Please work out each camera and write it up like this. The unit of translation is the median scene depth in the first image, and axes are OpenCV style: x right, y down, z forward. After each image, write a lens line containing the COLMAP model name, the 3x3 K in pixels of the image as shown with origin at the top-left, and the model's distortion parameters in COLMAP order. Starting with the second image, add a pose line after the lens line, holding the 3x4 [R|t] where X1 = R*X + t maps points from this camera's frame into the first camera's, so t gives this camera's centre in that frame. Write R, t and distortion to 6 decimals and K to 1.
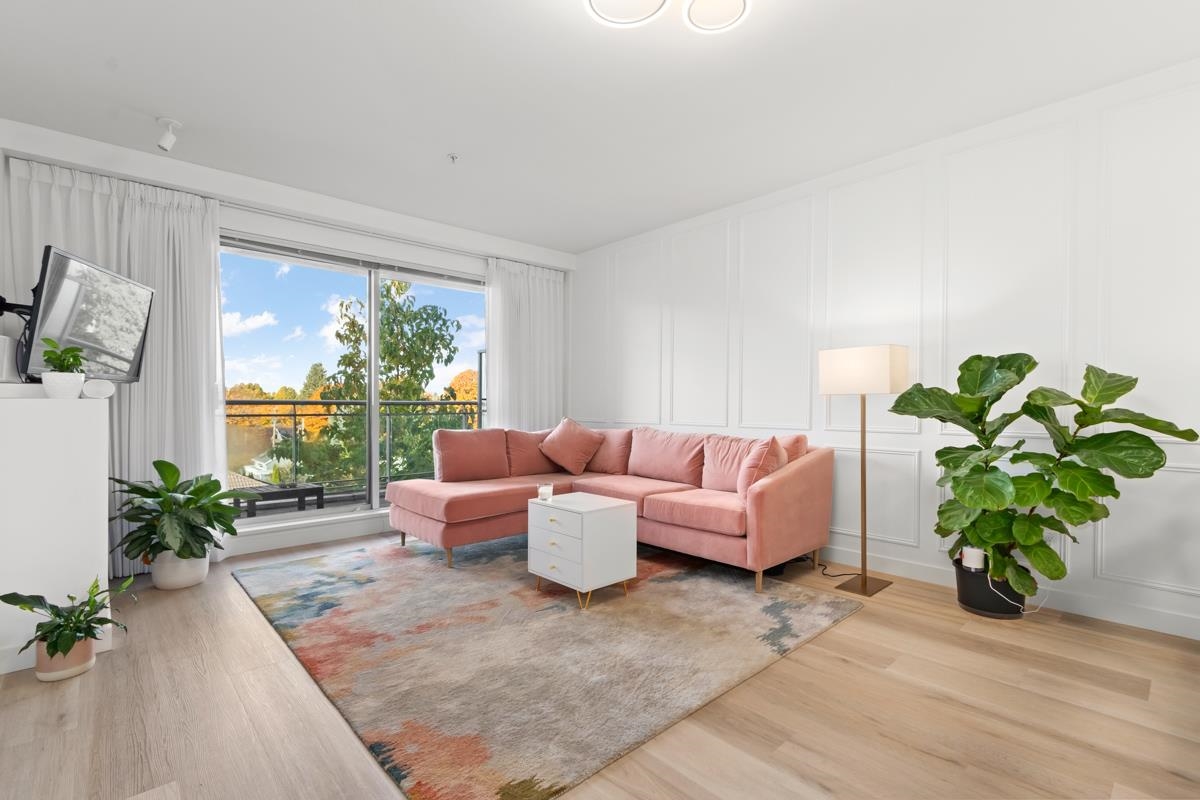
lens RADIAL K [[550.5, 0, 600.6], [0, 550.5, 406.2], [0, 0, 1]] dist [-0.000396, -0.000366]
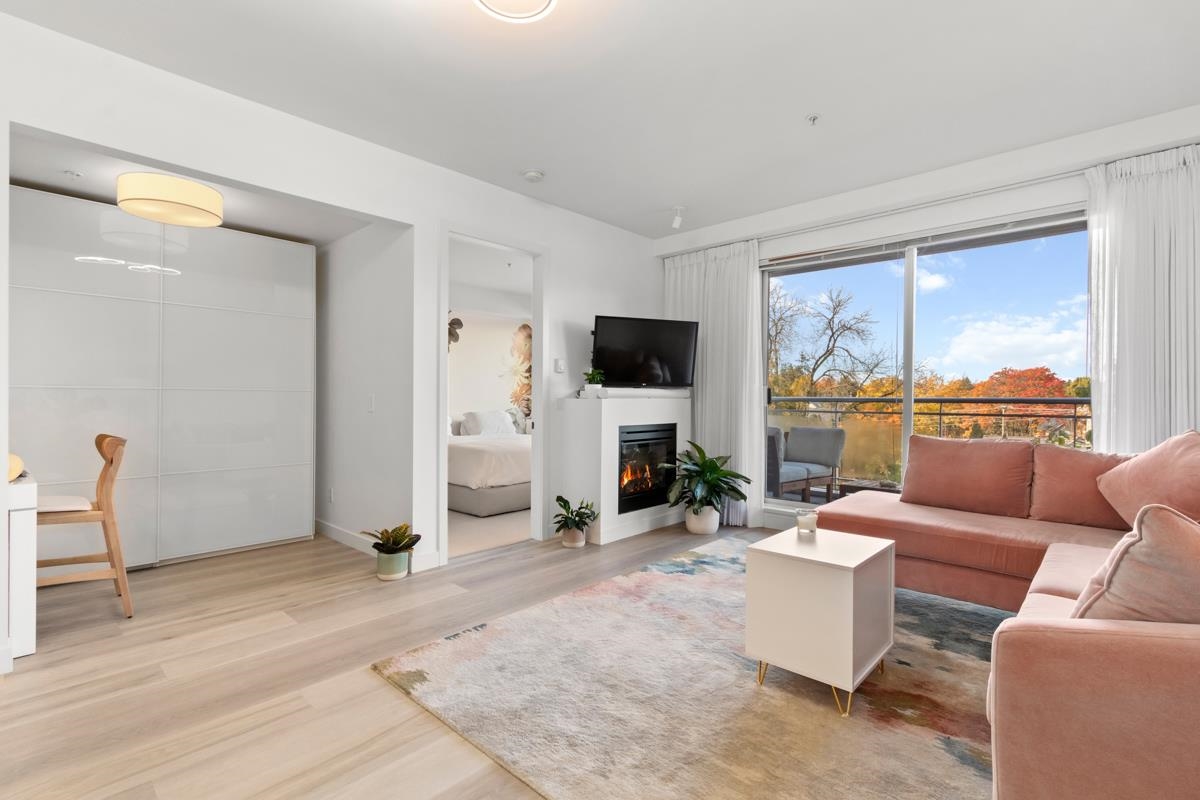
lens RADIAL K [[548.5, 0, 591.1], [0, 548.5, 396.8], [0, 0, 1]] dist [0.000377, -0.000036]
pose [[0.063934, -0.003647, -0.997947, 0.681406], [-0.007495, 0.999963, -0.004135, -0.010327], [0.997926, 0.007744, 0.063904, 0.712098]]
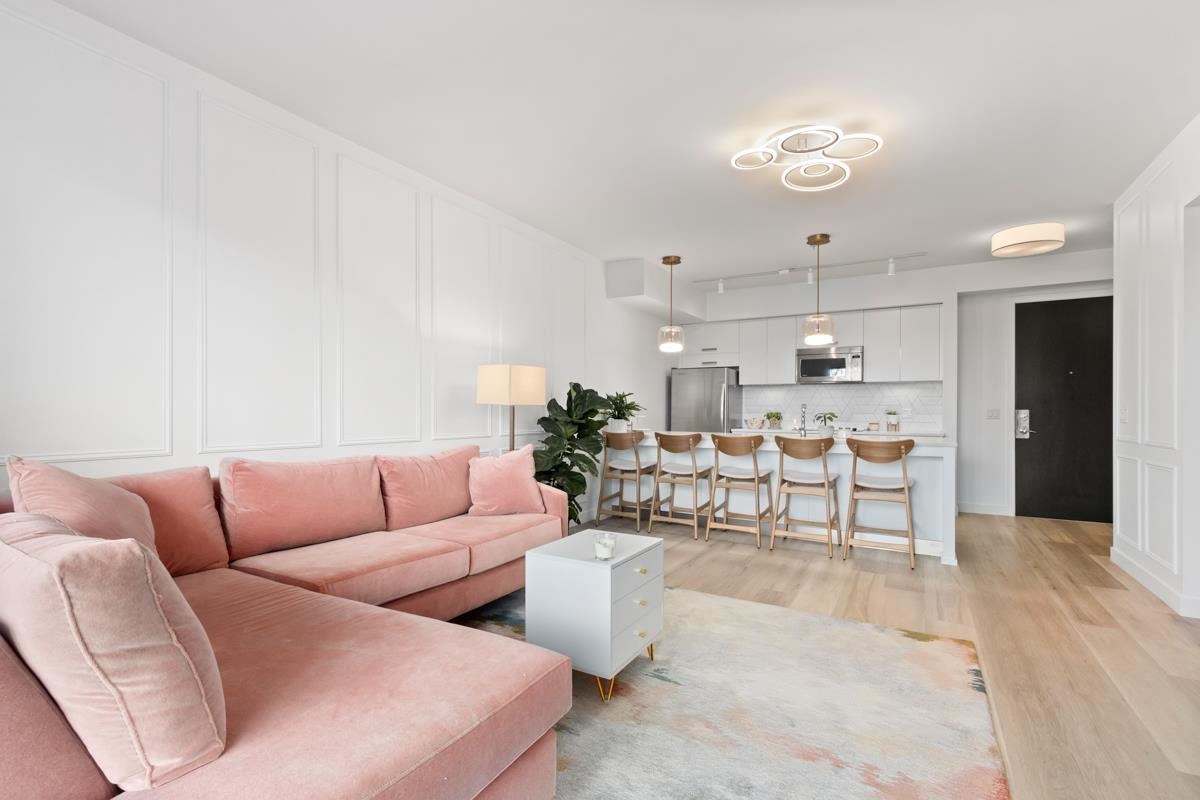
lens RADIAL K [[550.3, 0, 597.3], [0, 550.3, 409.2], [0, 0, 1]] dist [-0.000672, -0.000493]
pose [[-0.294004, 0.000981, 0.955804, -0.797511], [0.002415, 0.999997, -0.000284, -0.012820], [-0.955801, 0.002225, -0.294005, 1.304487]]
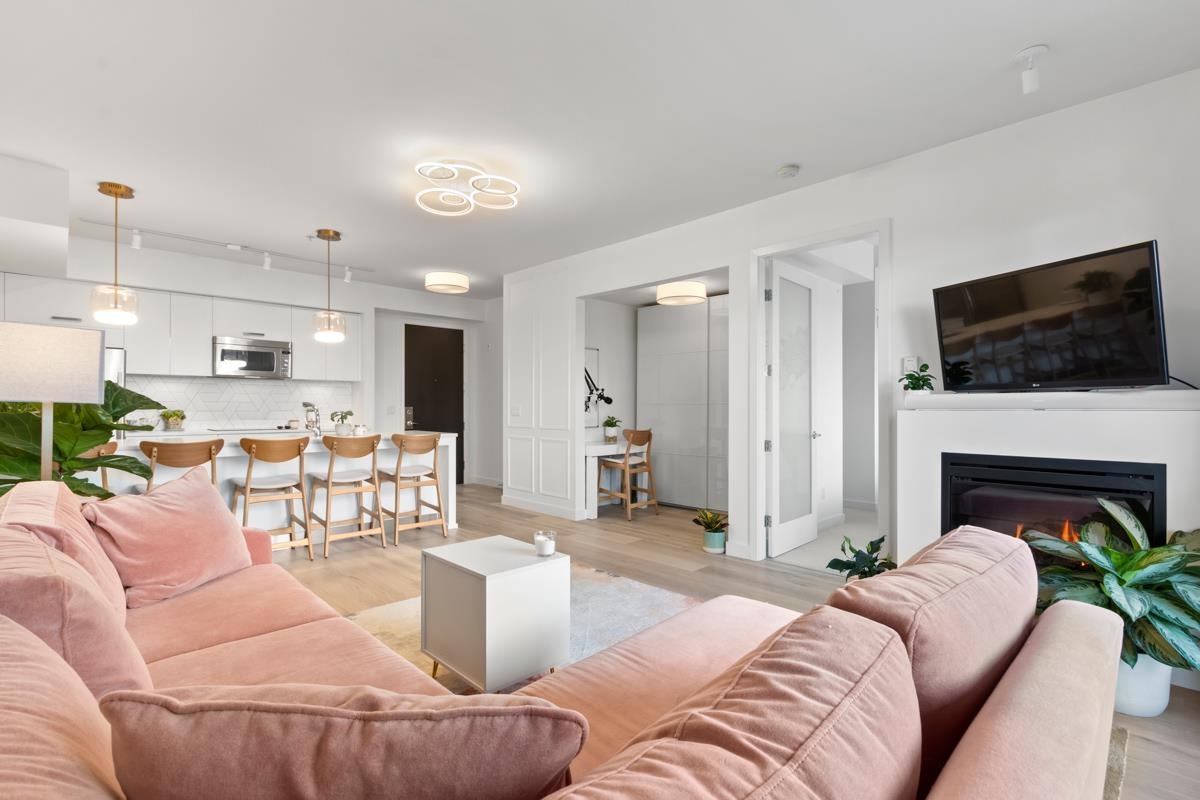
lens RADIAL K [[550.5, 0, 600.6], [0, 550.5, 406.2], [0, 0, 1]] dist [-0.000396, -0.000366]
pose [[-0.999611, -0.002288, -0.027782, -0.165549], [-0.002385, 0.999991, 0.003465, -0.022868], [0.027774, 0.003530, -0.999608, 1.837690]]
